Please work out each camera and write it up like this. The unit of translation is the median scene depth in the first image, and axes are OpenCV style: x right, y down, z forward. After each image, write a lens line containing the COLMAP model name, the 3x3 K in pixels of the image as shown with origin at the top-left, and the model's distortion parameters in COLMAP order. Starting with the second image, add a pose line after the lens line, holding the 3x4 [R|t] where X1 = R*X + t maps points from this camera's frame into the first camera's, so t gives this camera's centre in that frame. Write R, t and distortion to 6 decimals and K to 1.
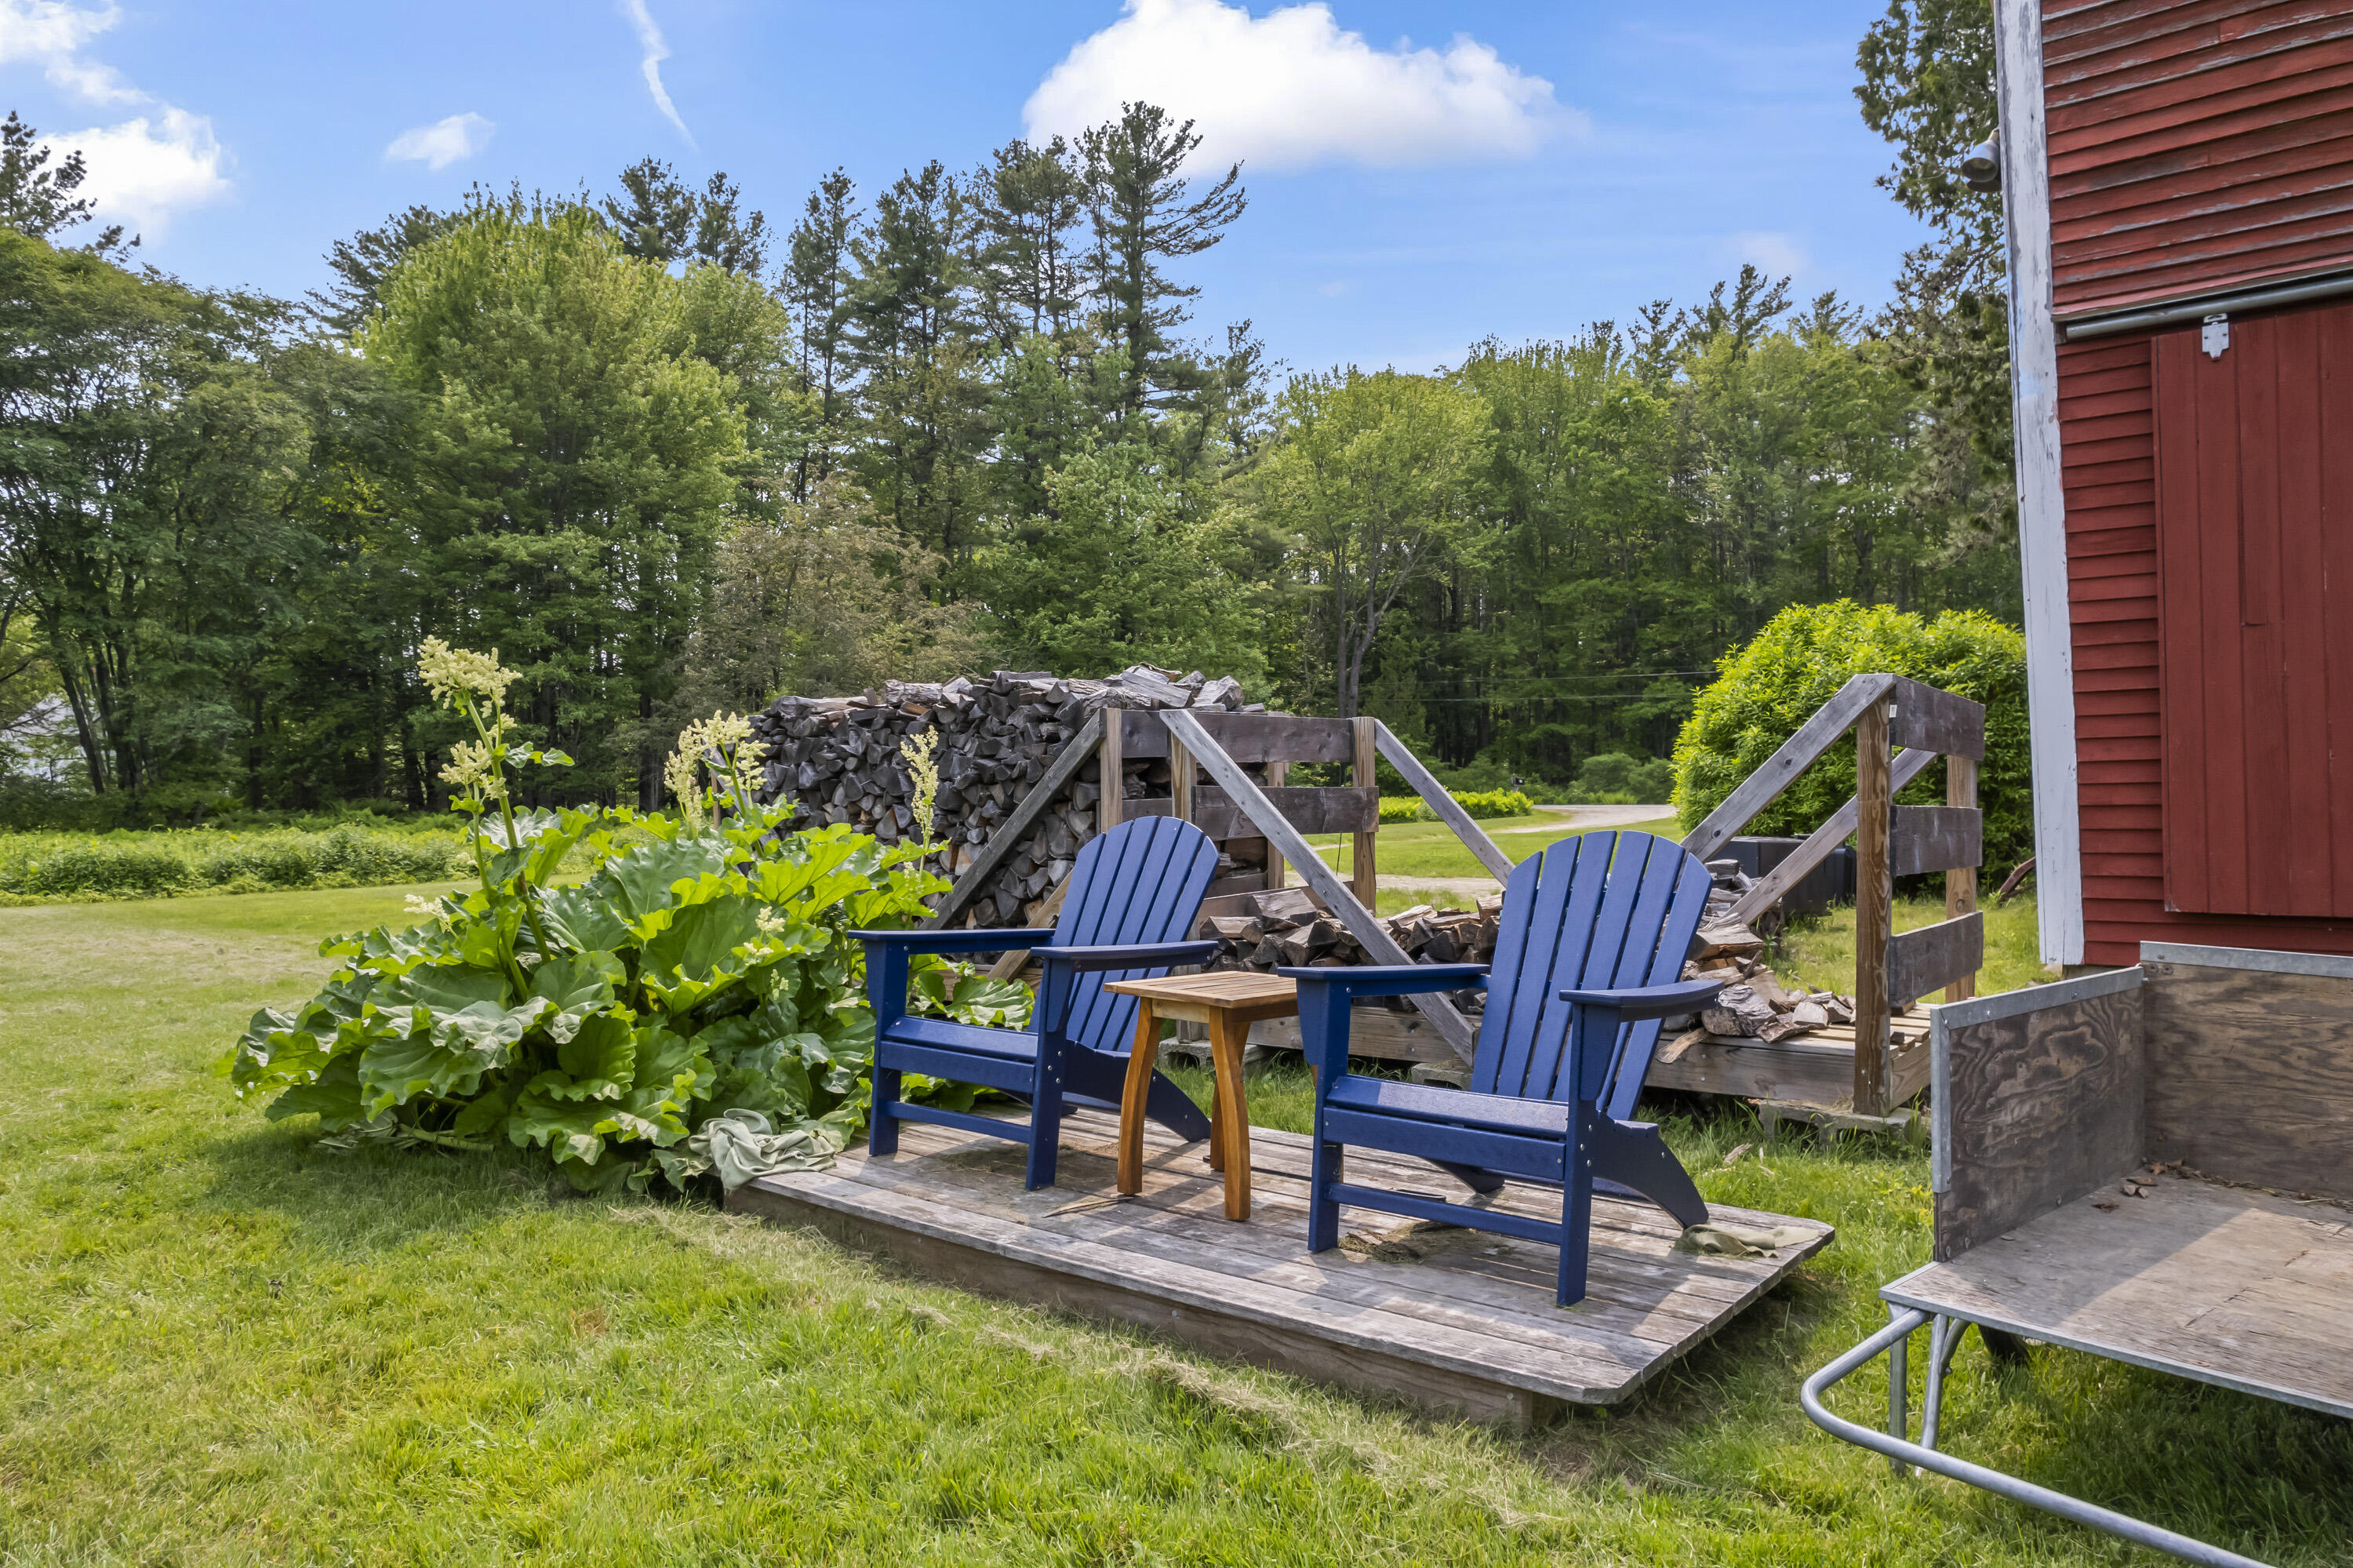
lens RADIAL K [[1508.6, 0, 1196.7], [0, 1508.6, 792.7], [0, 0, 1]] dist [-0.050637, 0.041329]
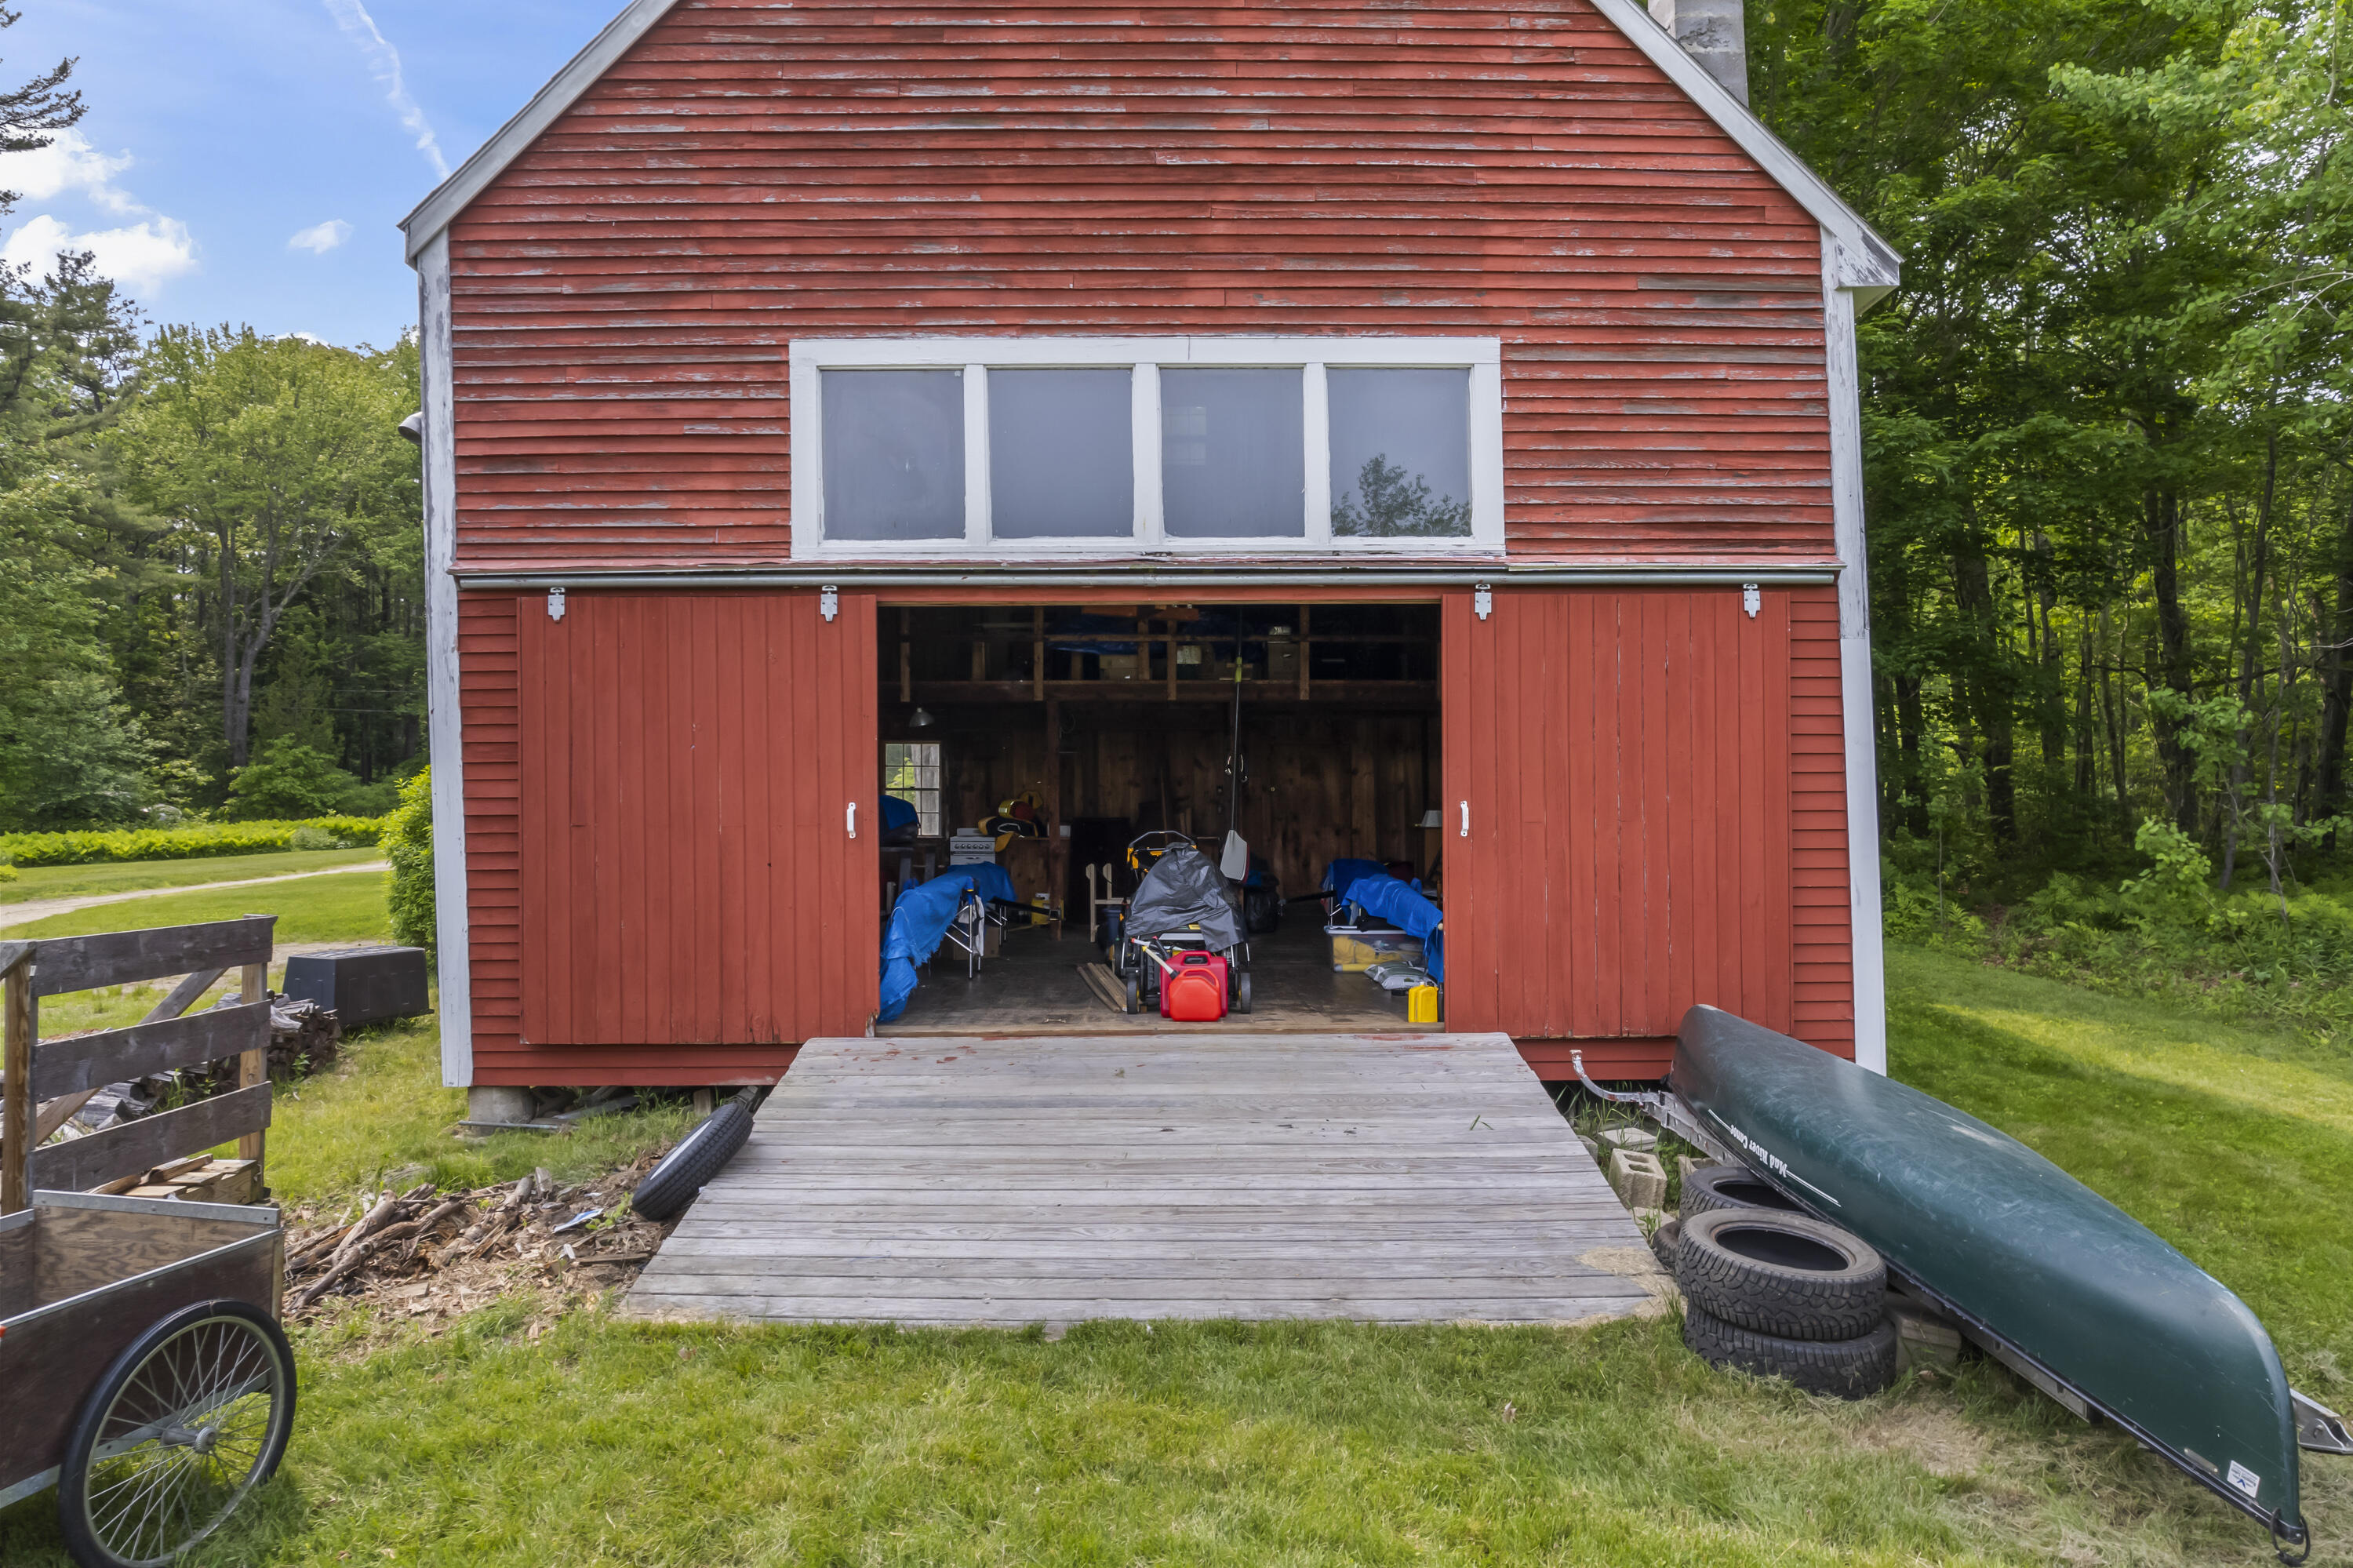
lens RADIAL K [[1515.1, 0, 1176.5], [0, 1515.1, 784.0], [0, 0, 1]] dist [-0.079331, 0.080277]
pose [[0.804116, 0.008185, 0.594417, 0.042868], [-0.004624, 0.999961, -0.007514, -0.017751], [-0.594455, 0.003294, 0.804122, -0.048925]]
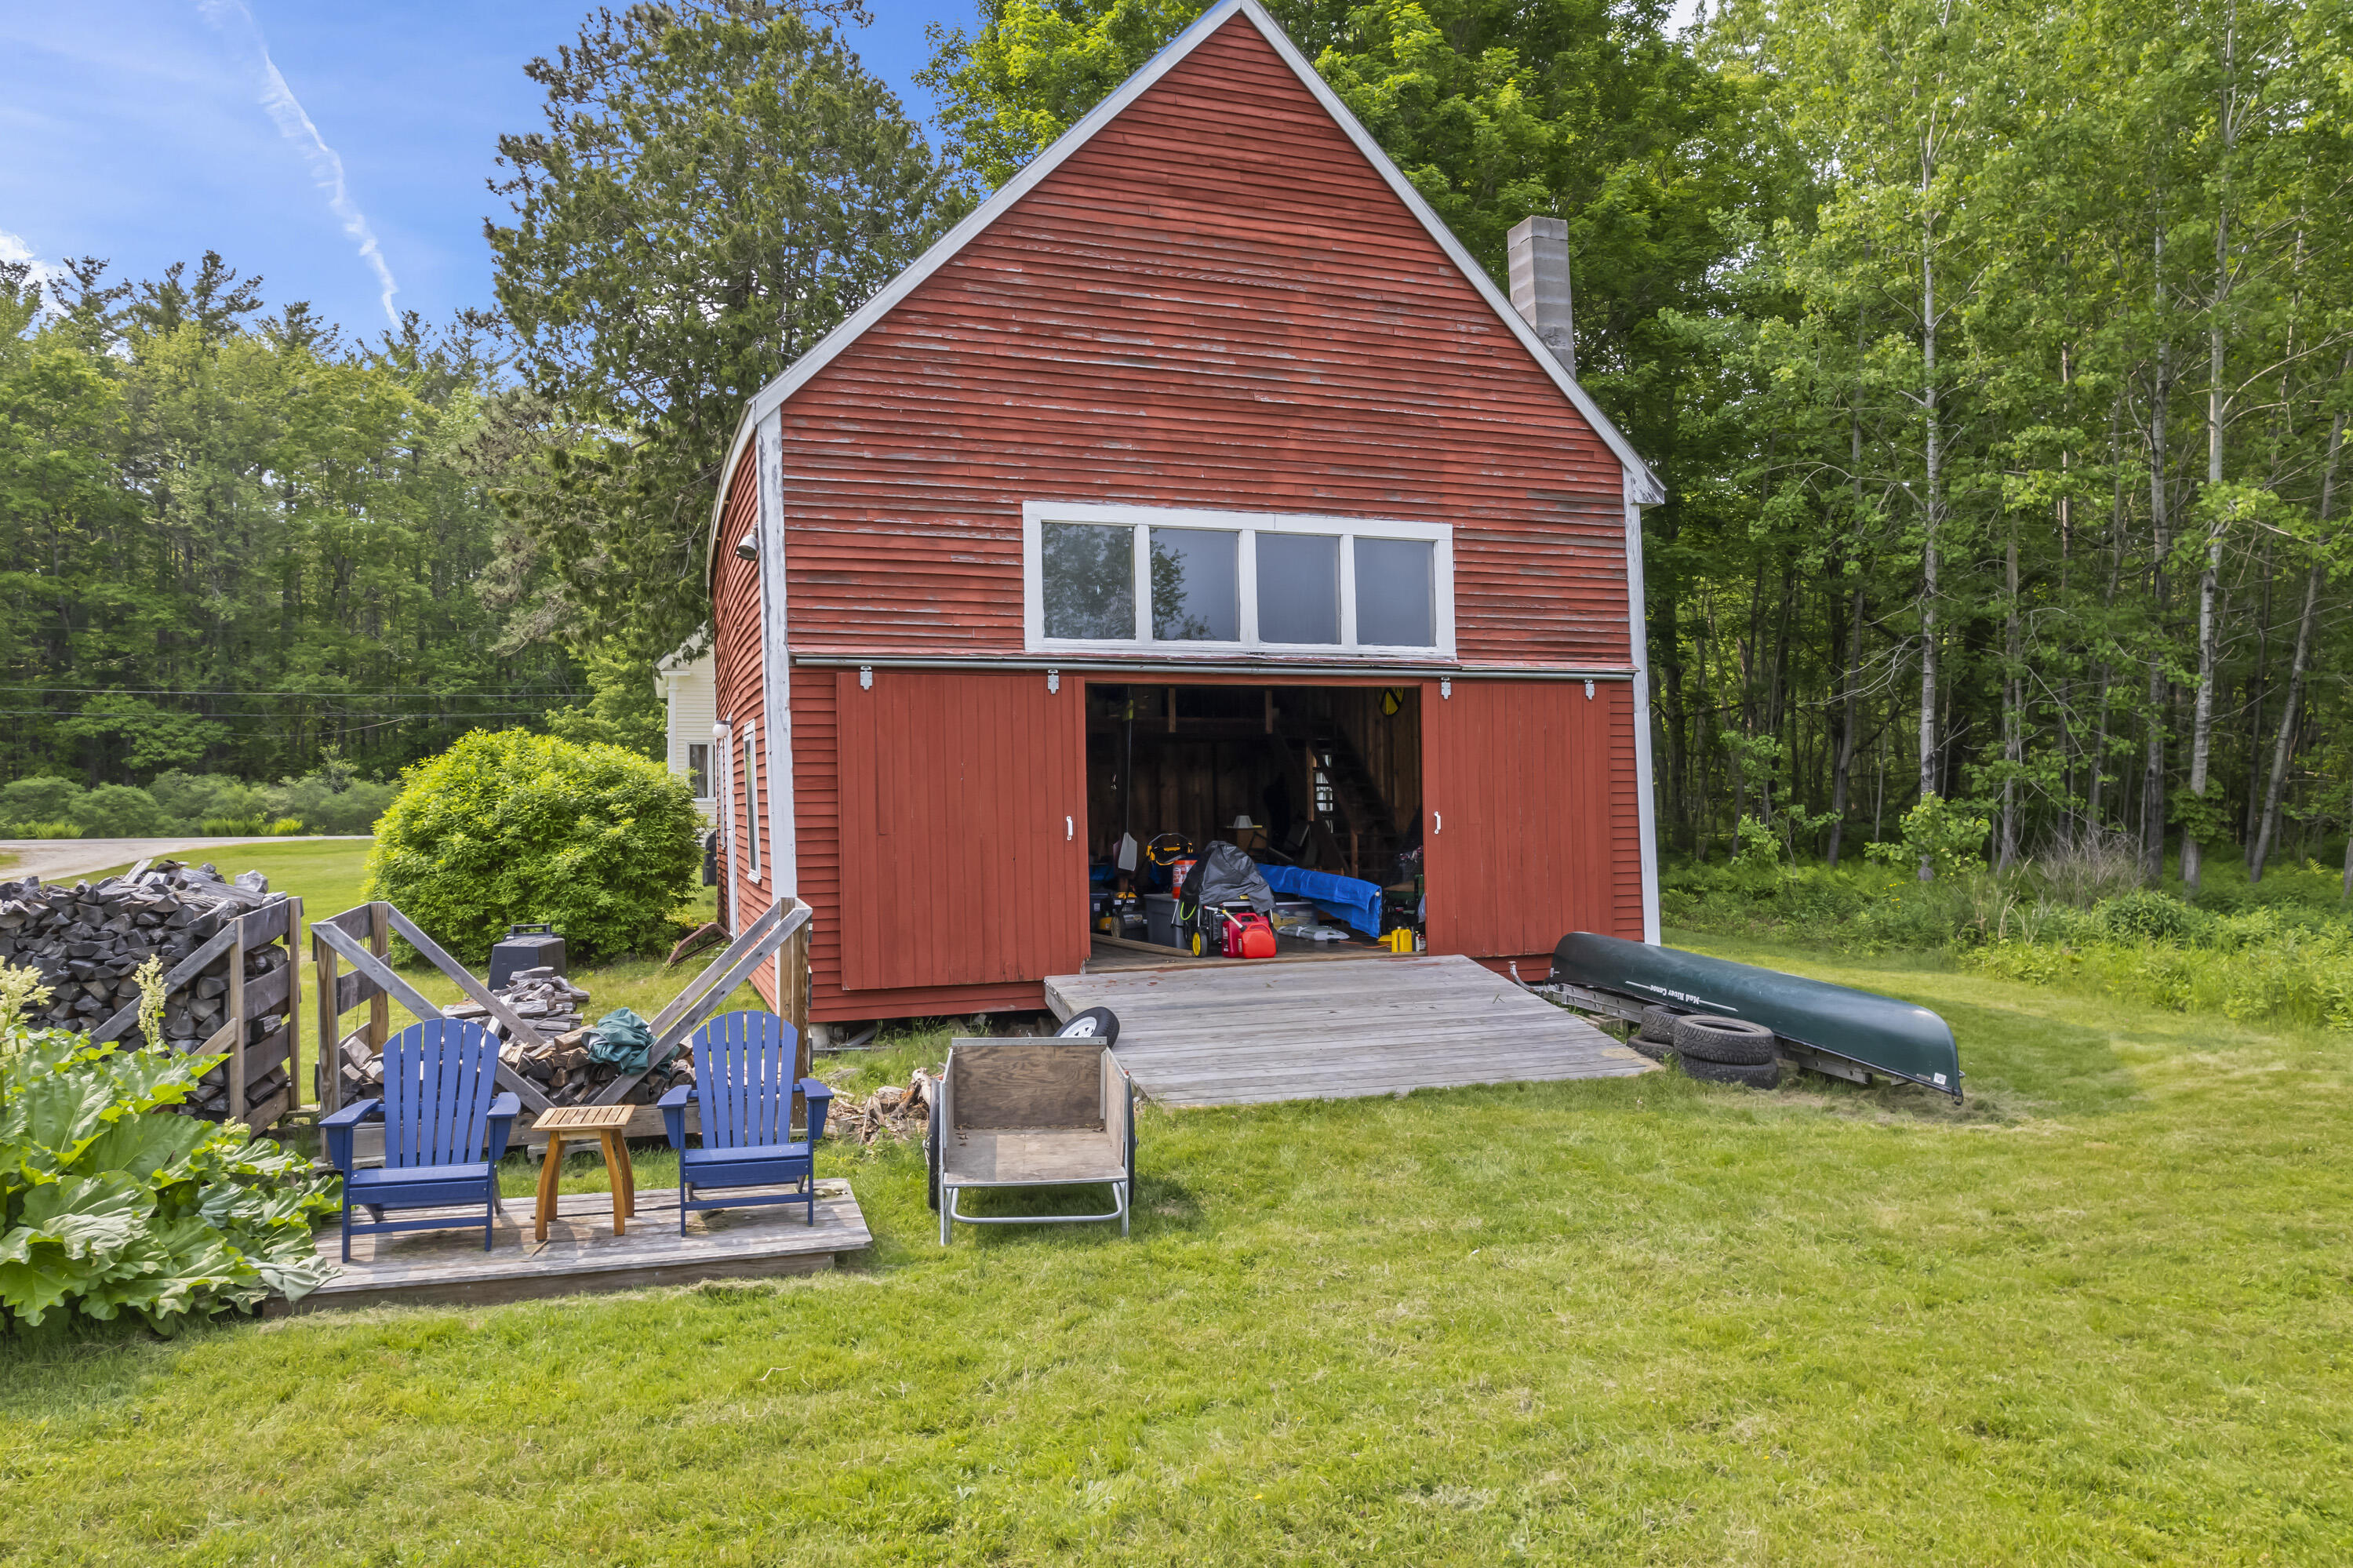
lens RADIAL K [[1521.8, 0, 1176.2], [0, 1521.8, 757.5], [0, 0, 1]] dist [-0.058729, 0.065815]
pose [[0.574209, 0.020525, 0.818452, -0.081451], [0.000578, 0.999675, -0.025475, -0.020050], [-0.818709, 0.015101, 0.574011, -0.051331]]
